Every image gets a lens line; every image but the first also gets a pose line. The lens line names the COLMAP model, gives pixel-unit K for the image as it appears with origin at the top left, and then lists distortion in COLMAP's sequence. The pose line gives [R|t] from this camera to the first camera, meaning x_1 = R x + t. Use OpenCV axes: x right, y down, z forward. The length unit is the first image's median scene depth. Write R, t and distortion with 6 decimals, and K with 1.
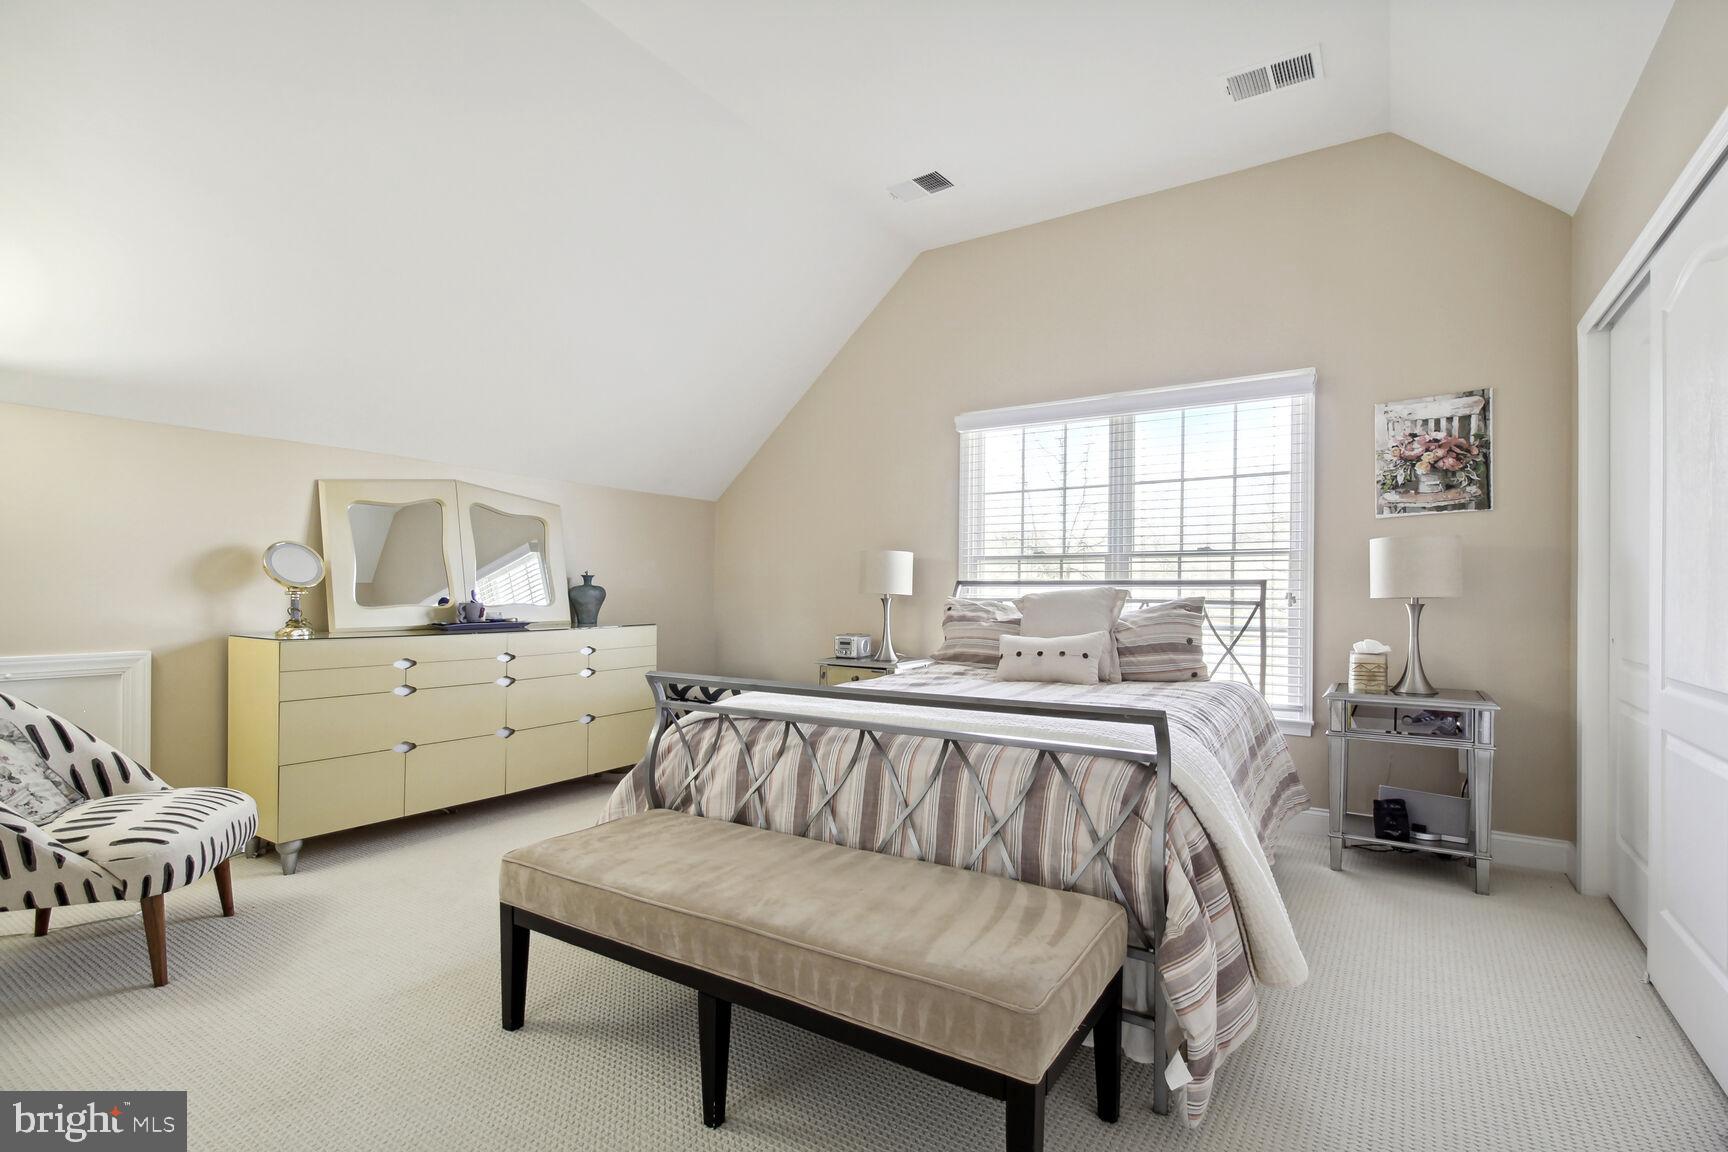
lens RADIAL K [[803.8, 0, 866.5], [0, 803.8, 578.7], [0, 0, 1]] dist [0.014154, -0.000127]
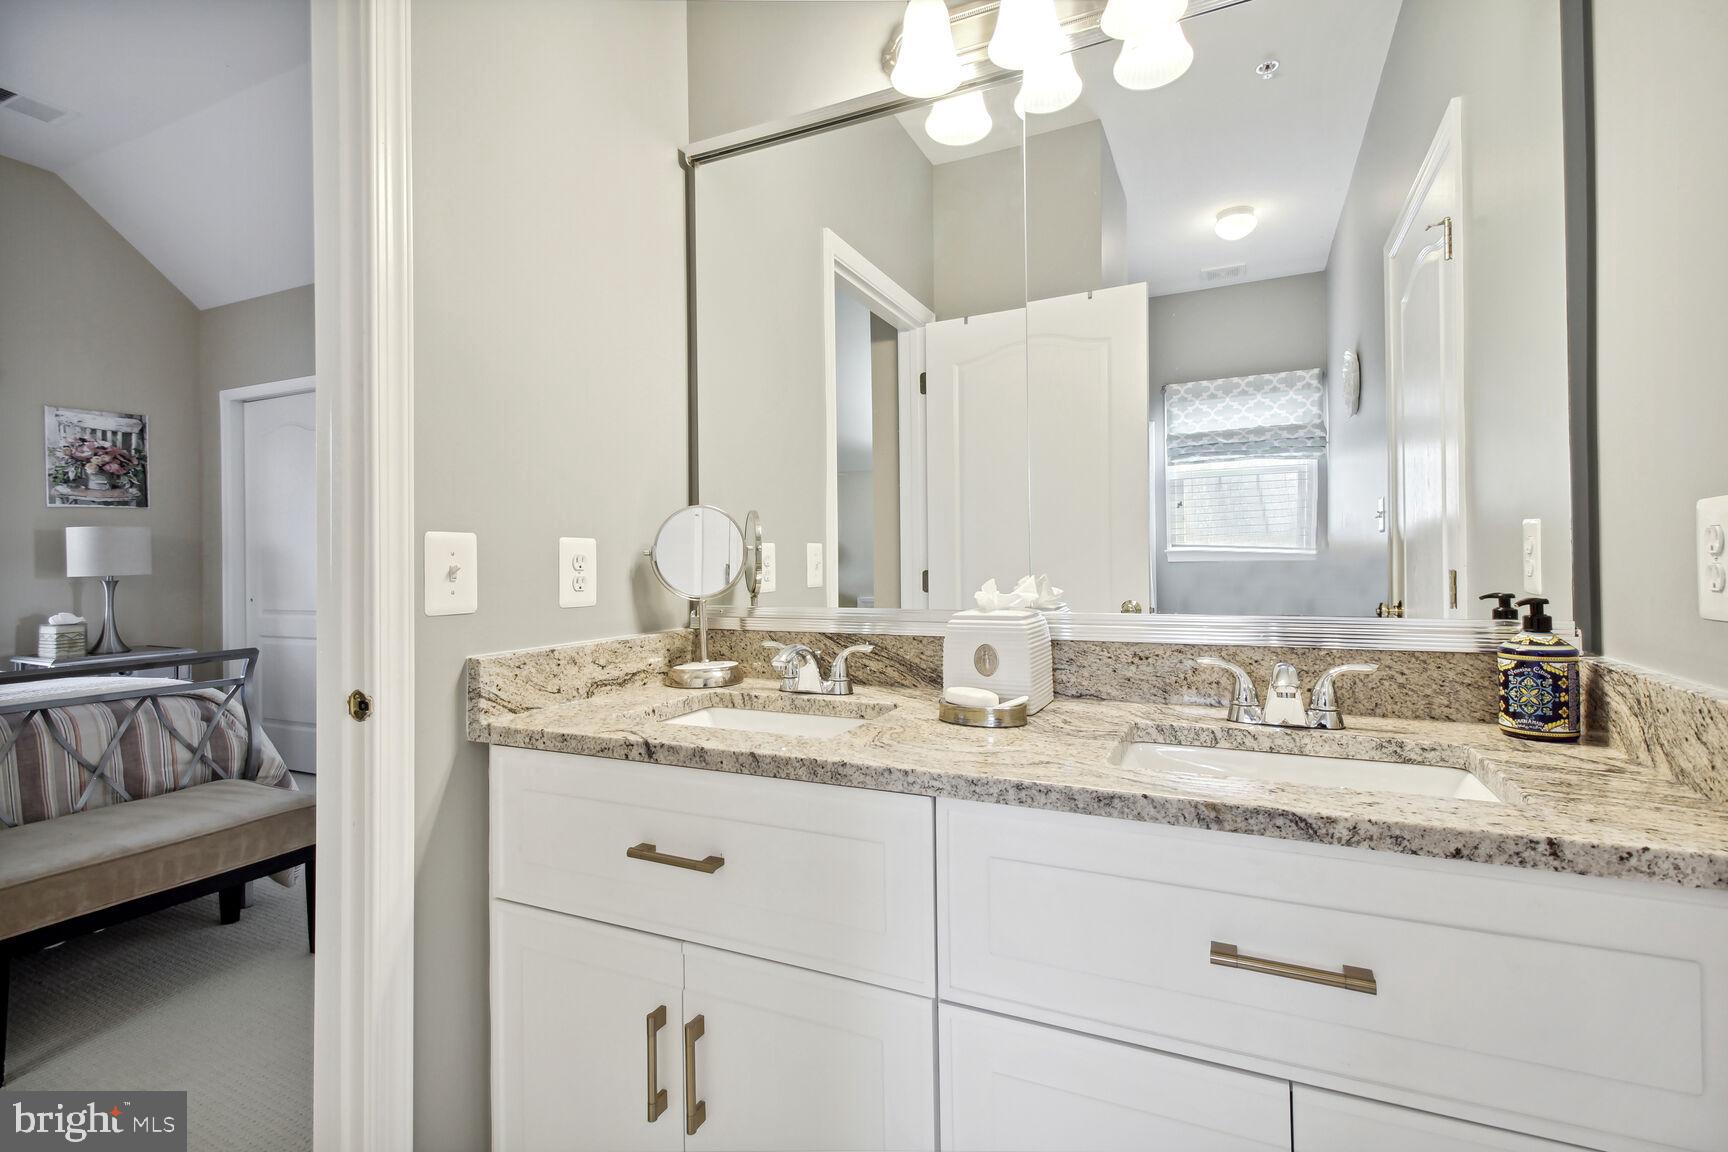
lens RADIAL K [[803.8, 0, 865.9], [0, 803.8, 566.5], [0, 0, 1]] dist [0.014154, -0.000127]
pose [[-0.136563, -0.009319, 0.990588, -0.689955], [-0.004055, 0.999953, 0.008848, -0.005634], [-0.990623, -0.002809, -0.136594, 0.017873]]
